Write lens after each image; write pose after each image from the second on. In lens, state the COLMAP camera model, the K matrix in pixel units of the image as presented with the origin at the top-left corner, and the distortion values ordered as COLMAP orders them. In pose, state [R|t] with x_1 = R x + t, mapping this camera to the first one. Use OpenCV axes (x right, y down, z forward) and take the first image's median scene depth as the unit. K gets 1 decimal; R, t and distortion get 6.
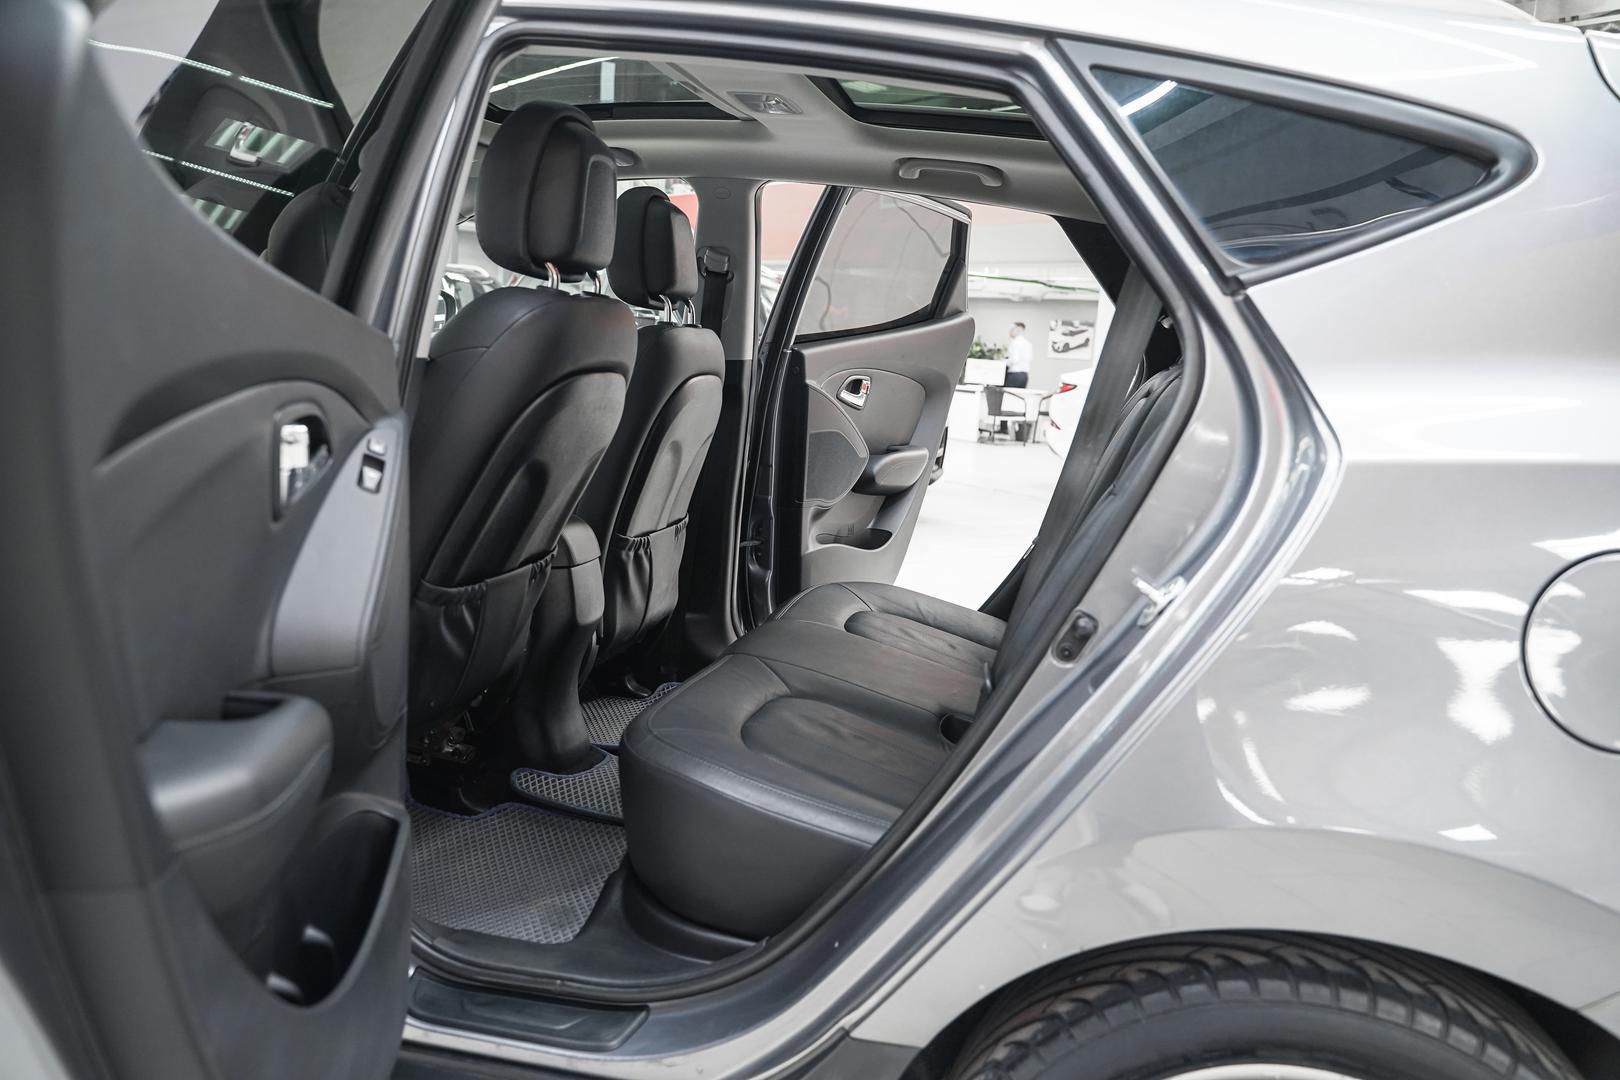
lens RADIAL K [[1311.3, 0, 822.7], [0, 1311.3, 537.9], [0, 0, 1]] dist [-0.008511, 0.003991]
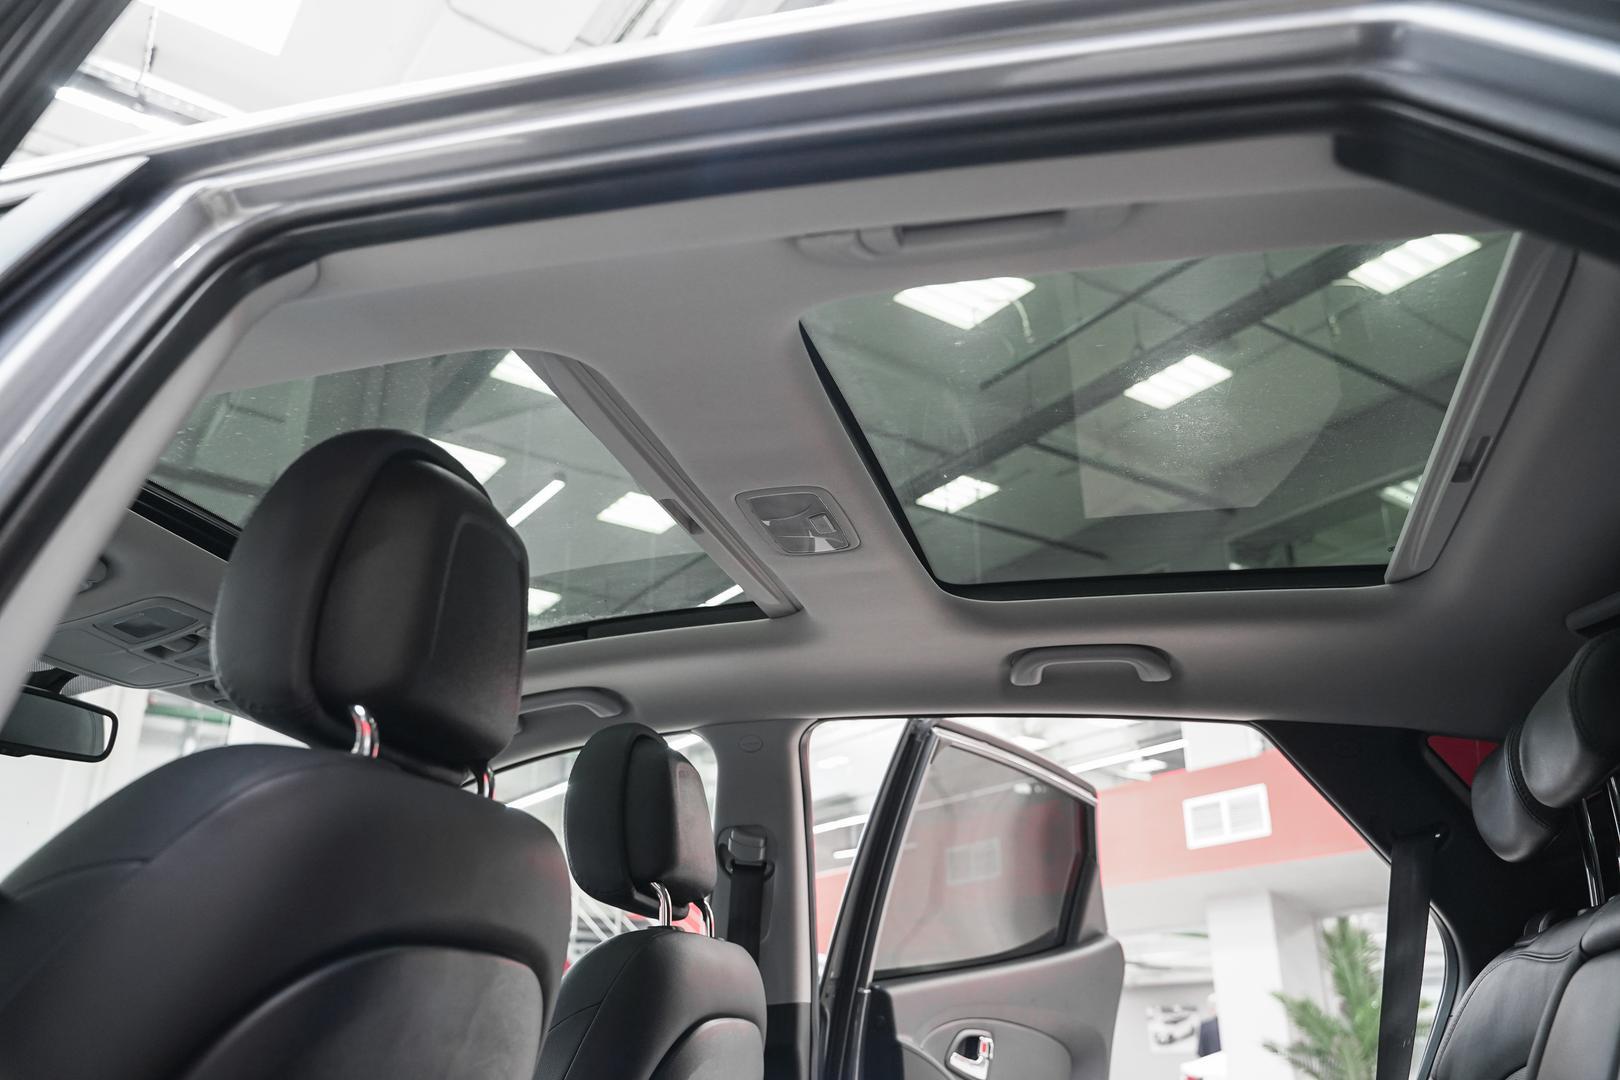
lens RADIAL K [[1311.3, 0, 822.7], [0, 1311.3, 537.9], [0, 0, 1]] dist [-0.008511, 0.003991]
pose [[0.995900, -0.088415, -0.019107, -0.016702], [0.066442, 0.858345, -0.508753, -0.006075], [0.061382, 0.505398, 0.860700, 0.354787]]
